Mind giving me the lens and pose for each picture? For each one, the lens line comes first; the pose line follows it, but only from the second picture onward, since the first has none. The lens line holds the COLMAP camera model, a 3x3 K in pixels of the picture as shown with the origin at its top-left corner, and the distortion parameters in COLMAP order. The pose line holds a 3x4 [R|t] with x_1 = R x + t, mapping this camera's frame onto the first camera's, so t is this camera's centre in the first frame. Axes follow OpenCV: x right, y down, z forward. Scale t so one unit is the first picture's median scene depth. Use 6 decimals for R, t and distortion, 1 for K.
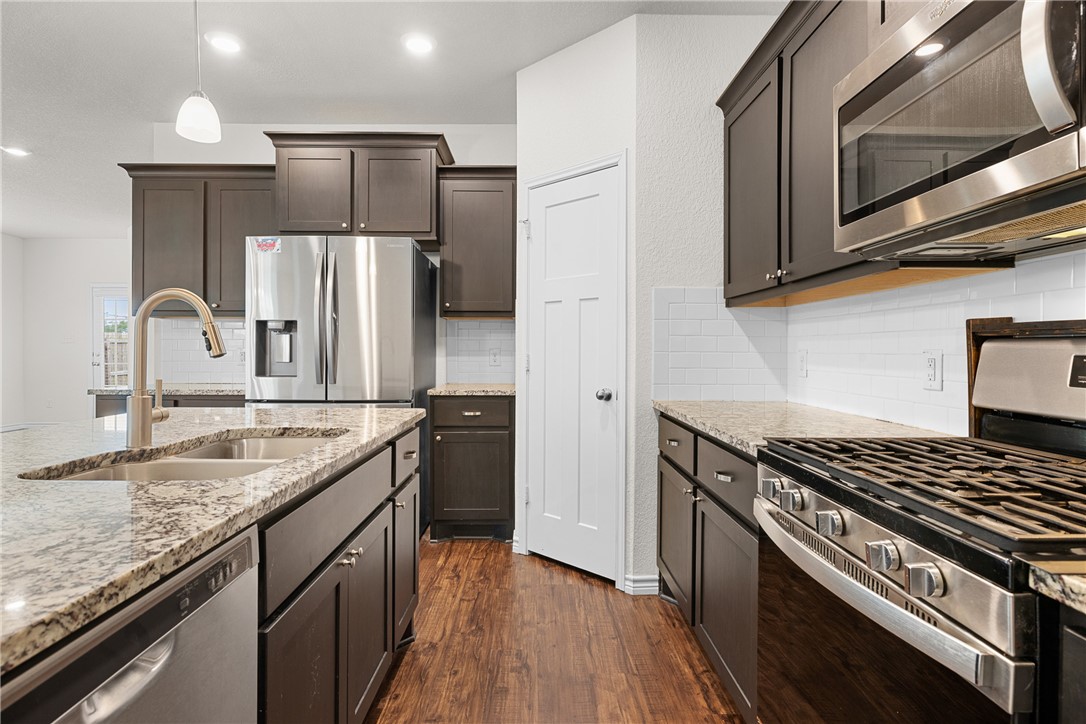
lens RADIAL K [[571.5, 0, 541.8], [0, 571.5, 353.8], [0, 0, 1]] dist [0.001202, -0.000074]
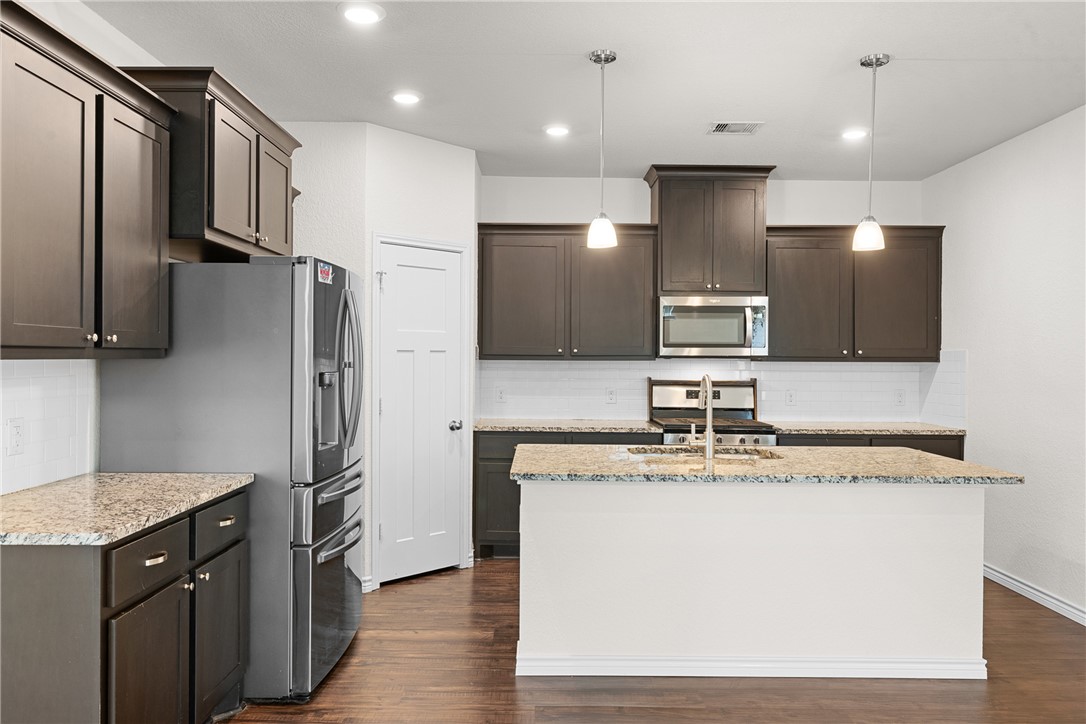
lens RADIAL K [[780.1, 0, 545.9], [0, 780.1, 357.2], [0, 0, 1]] dist [0.002022, 0.001432]
pose [[-0.001161, -0.003876, 0.999992, -1.674382], [-0.002918, 0.999988, 0.003872, -0.092770], [-0.999995, -0.002913, -0.001173, 0.791877]]
